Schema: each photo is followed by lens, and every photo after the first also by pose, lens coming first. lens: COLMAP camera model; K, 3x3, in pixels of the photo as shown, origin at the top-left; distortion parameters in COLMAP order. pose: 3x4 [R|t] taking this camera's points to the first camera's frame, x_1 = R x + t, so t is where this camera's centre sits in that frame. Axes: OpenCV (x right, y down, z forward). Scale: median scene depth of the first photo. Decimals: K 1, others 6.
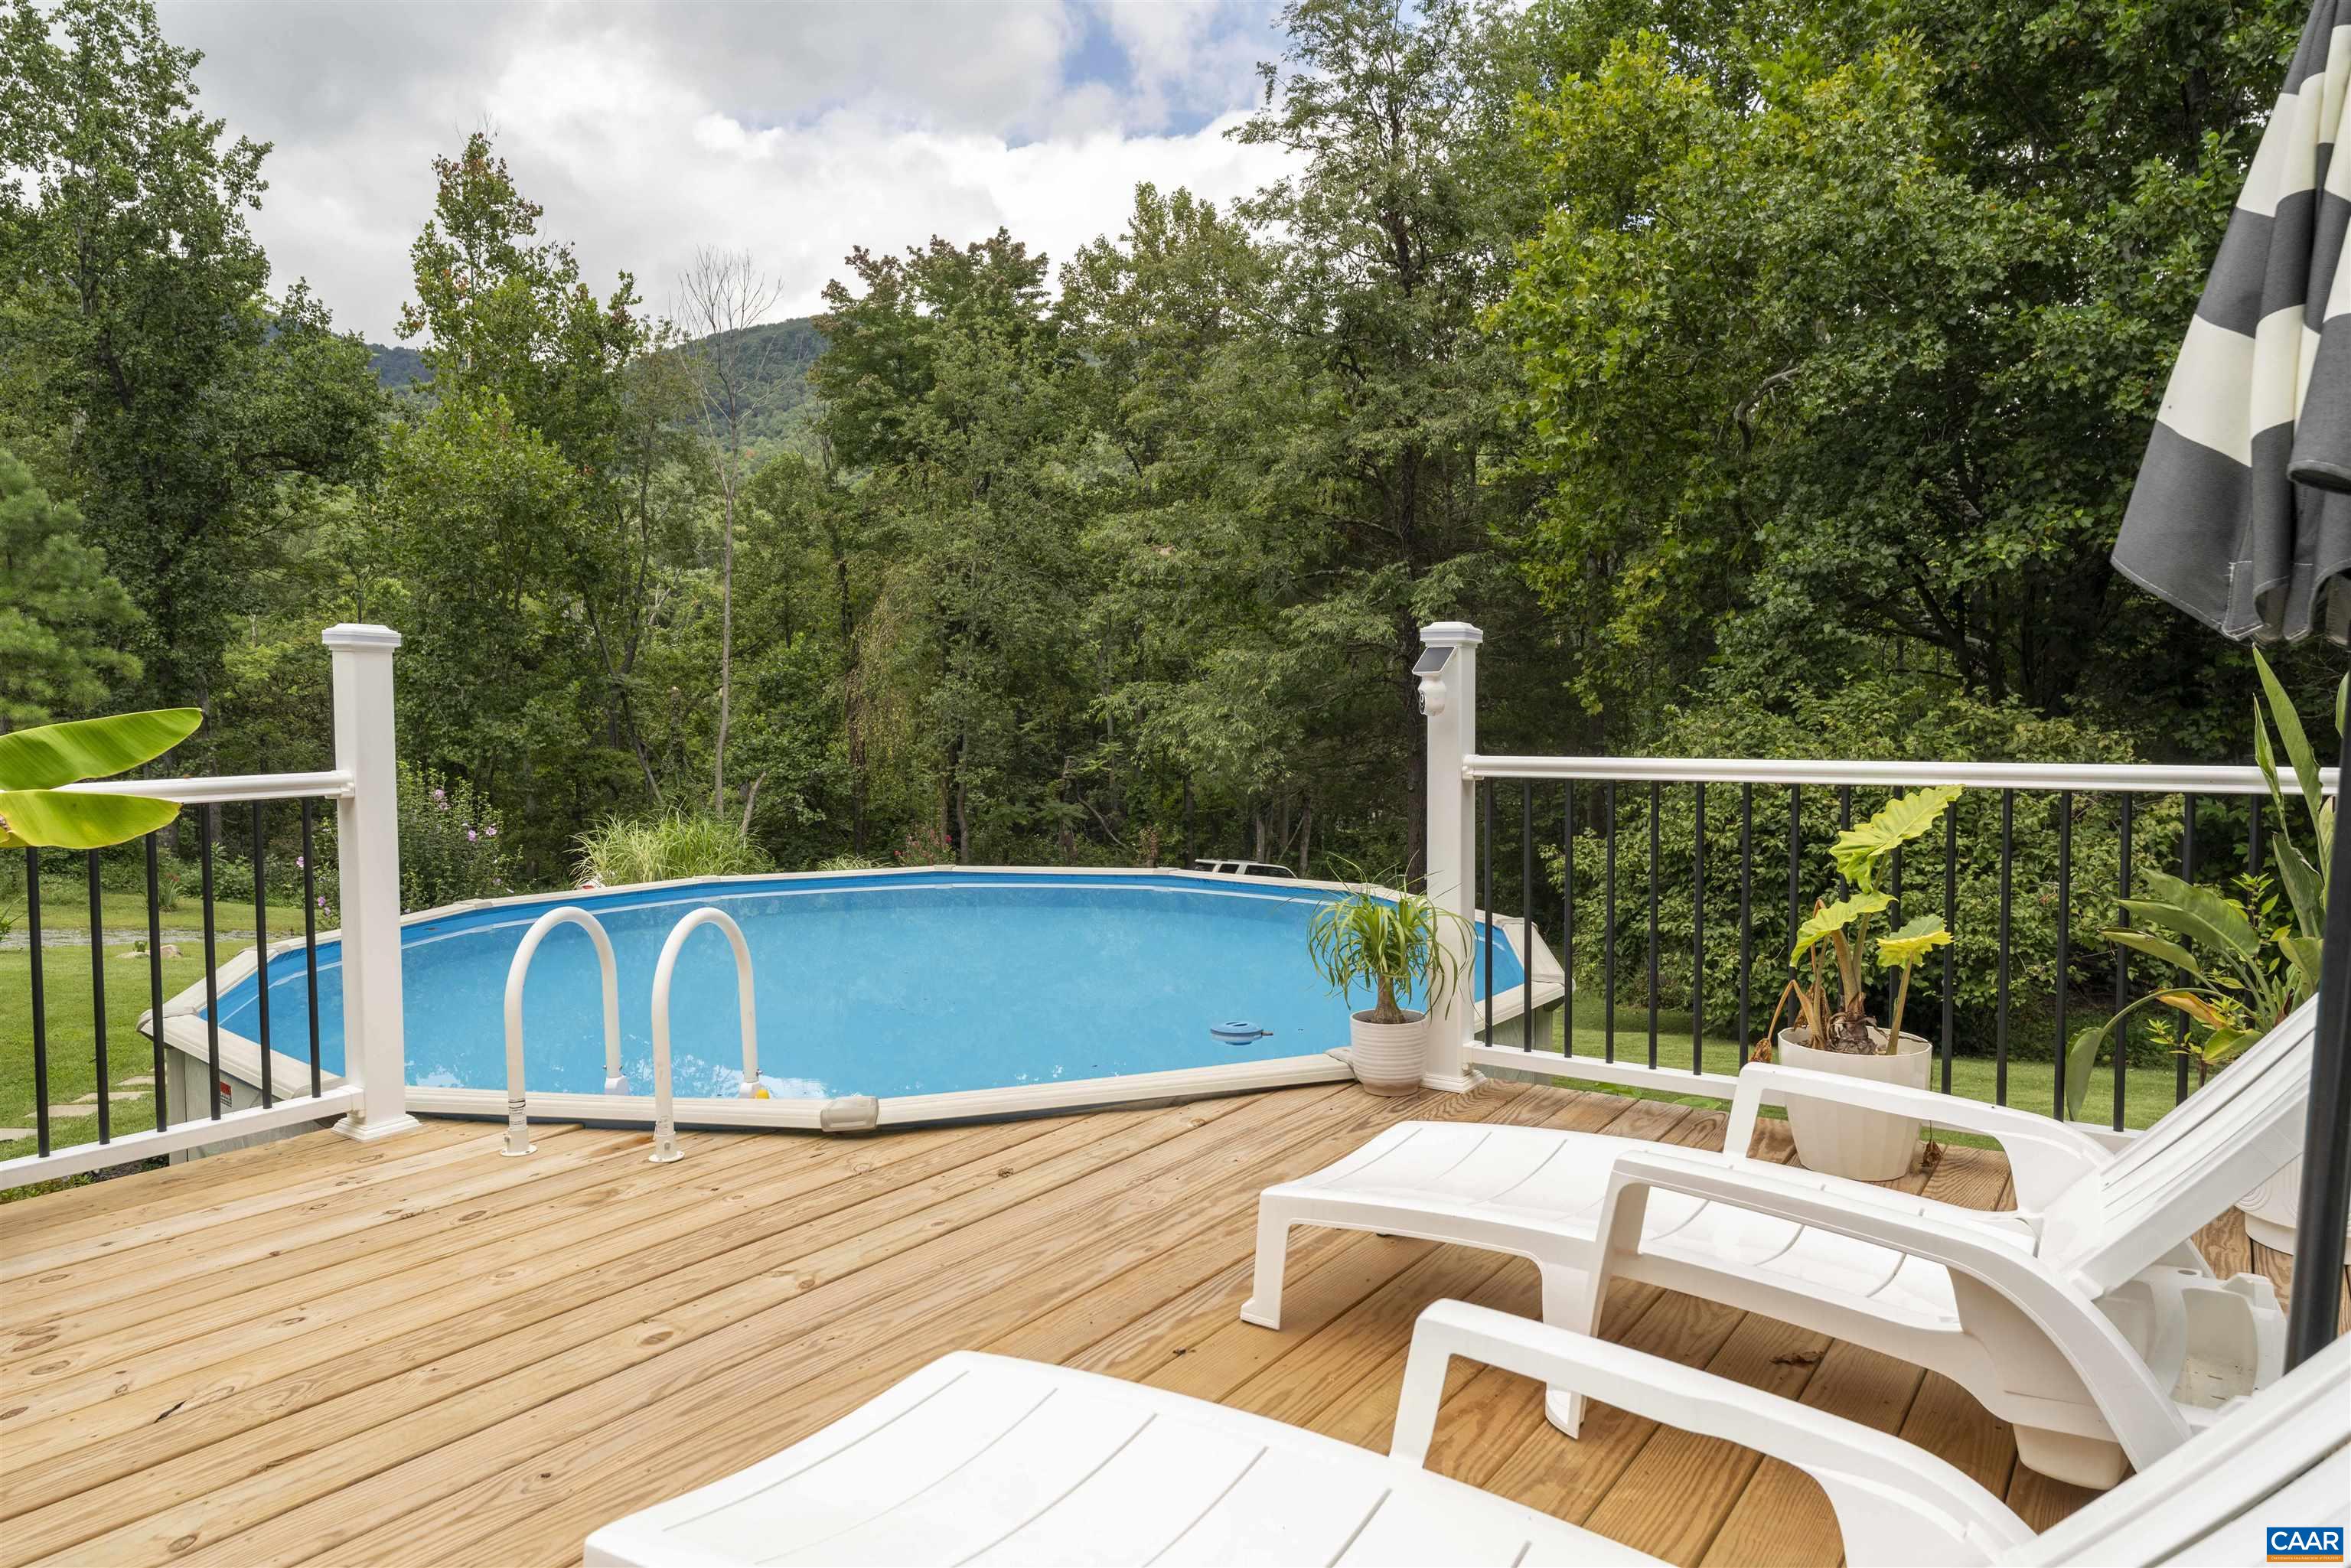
lens RADIAL K [[1466.7, 0, 1160.8], [0, 1466.7, 779.8], [0, 0, 1]] dist [-0.000354, 0.003126]
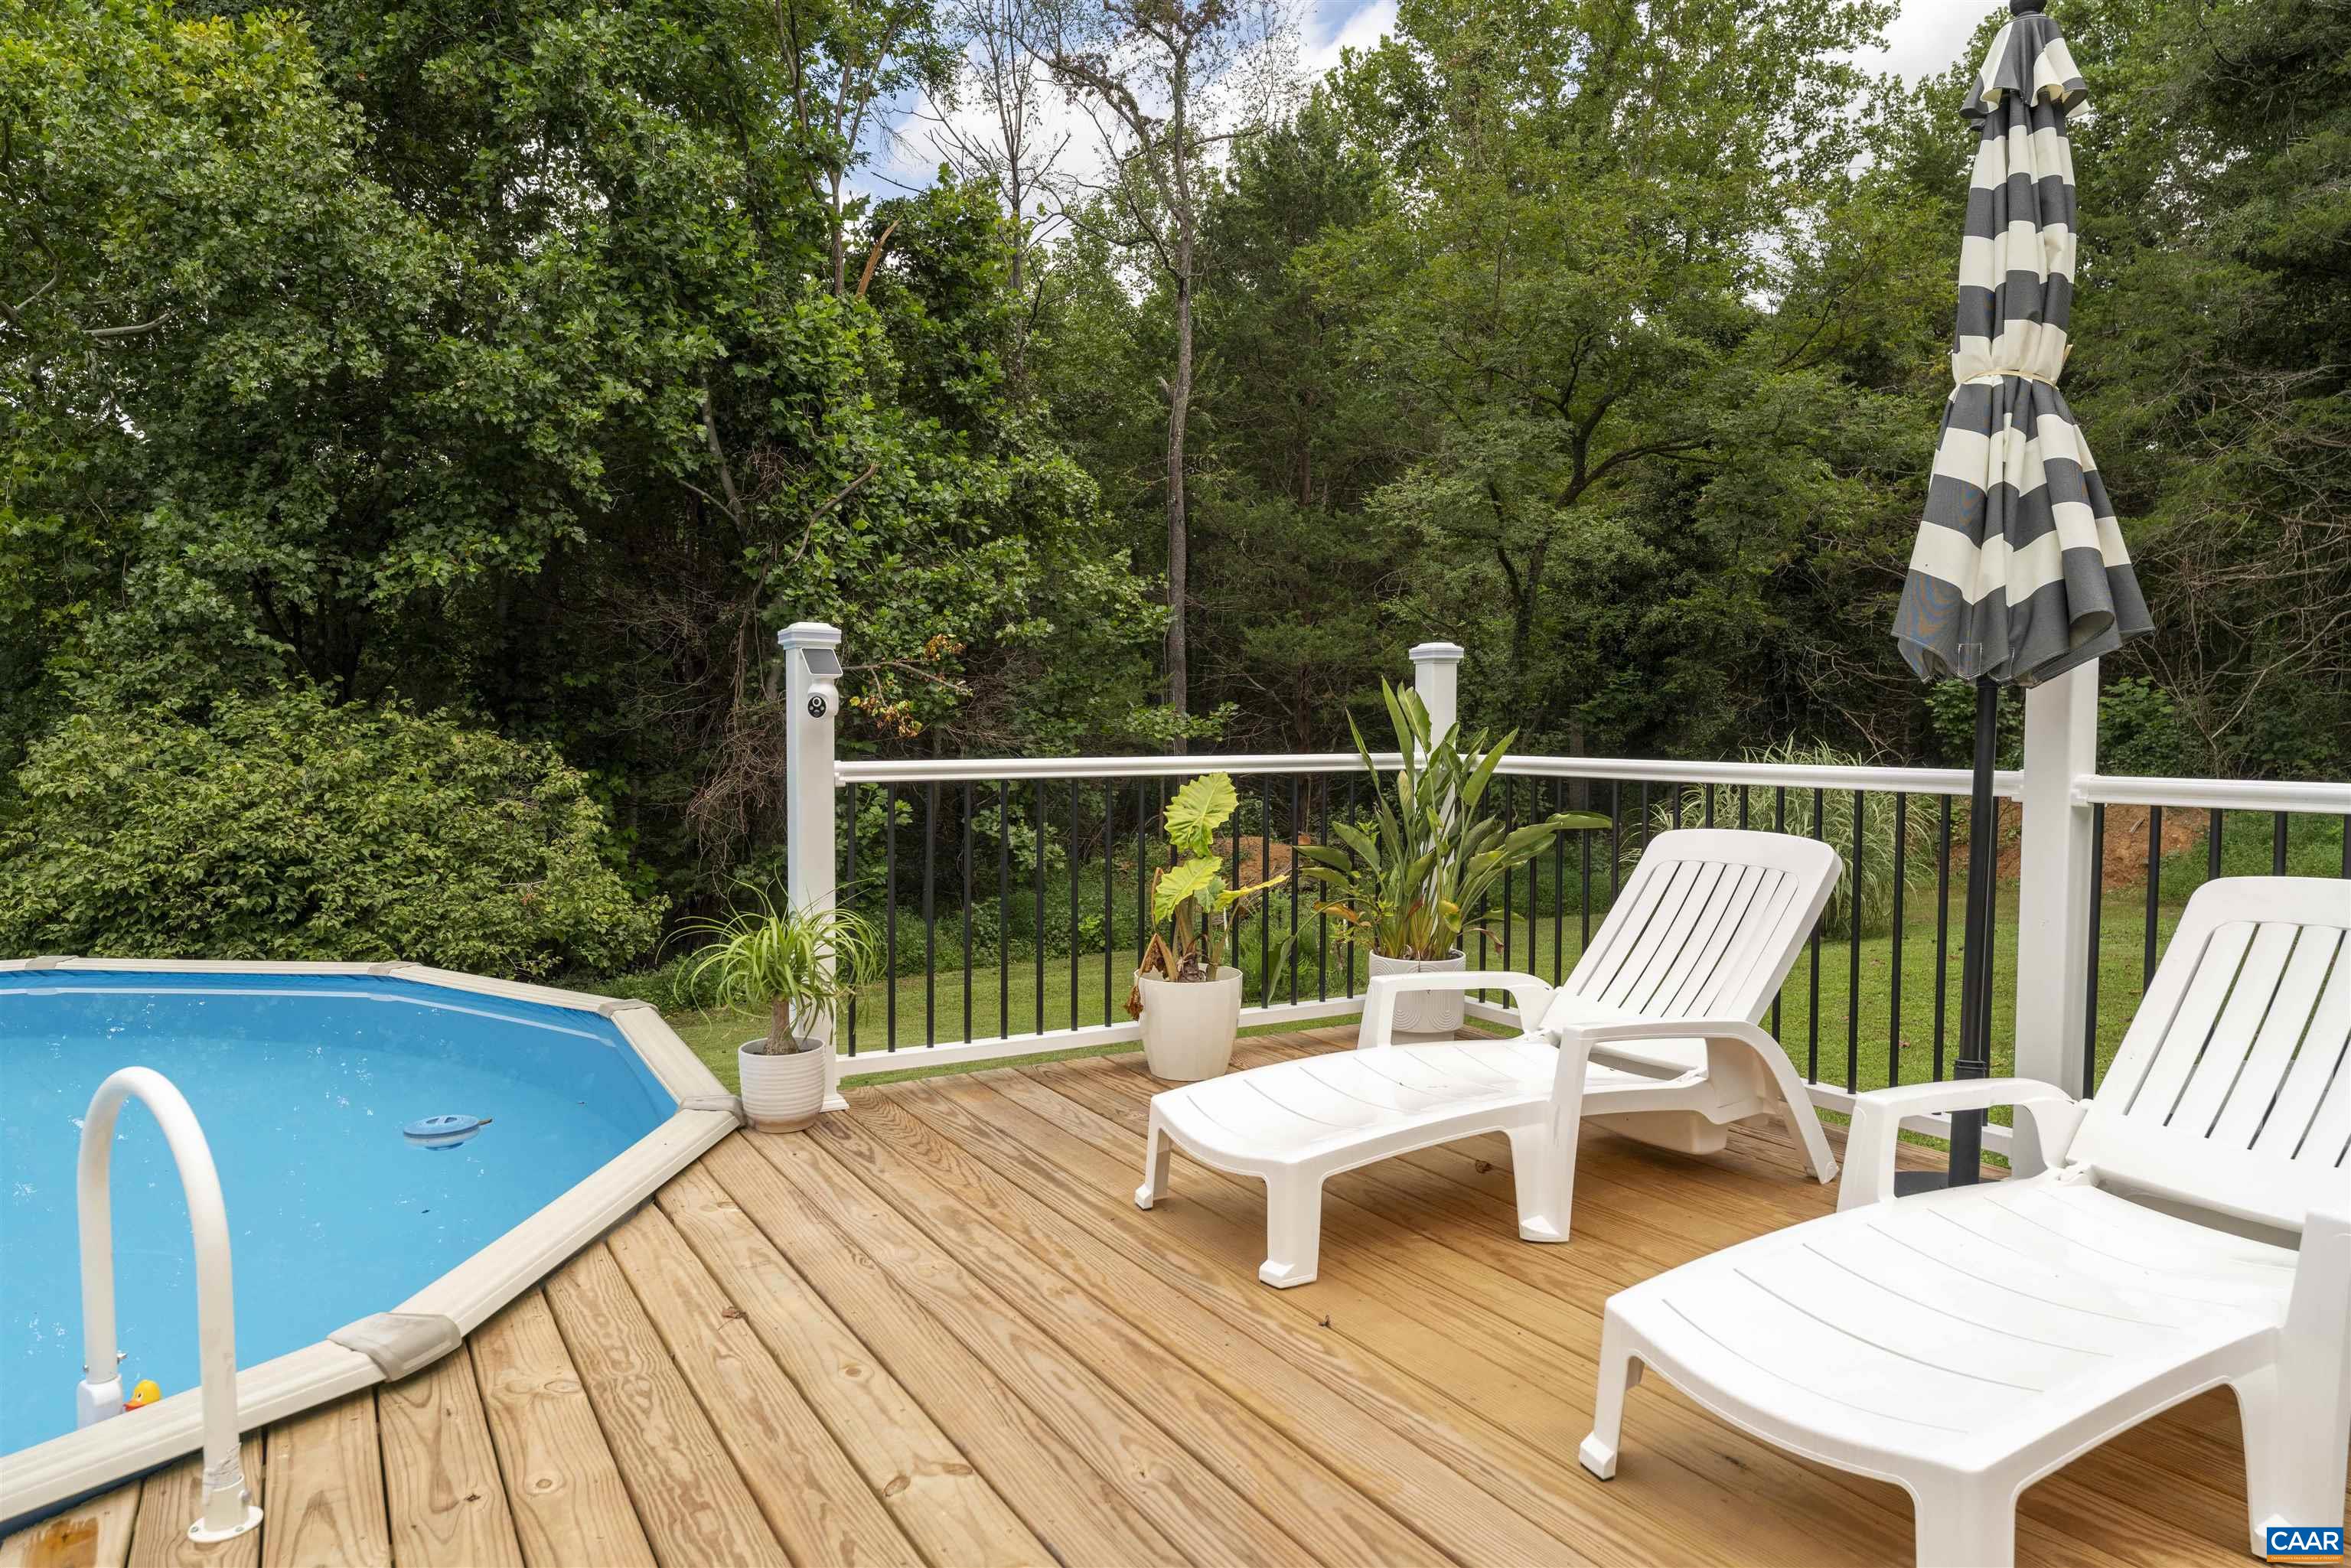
lens RADIAL K [[1466.7, 0, 1182.0], [0, 1466.7, 785.5], [0, 0, 1]] dist [-0.000354, 0.003126]
pose [[0.427989, -0.035818, 0.903074, -0.147338], [0.041335, 0.998945, 0.020030, -0.002766], [-0.902838, 0.028756, 0.429018, 0.097018]]
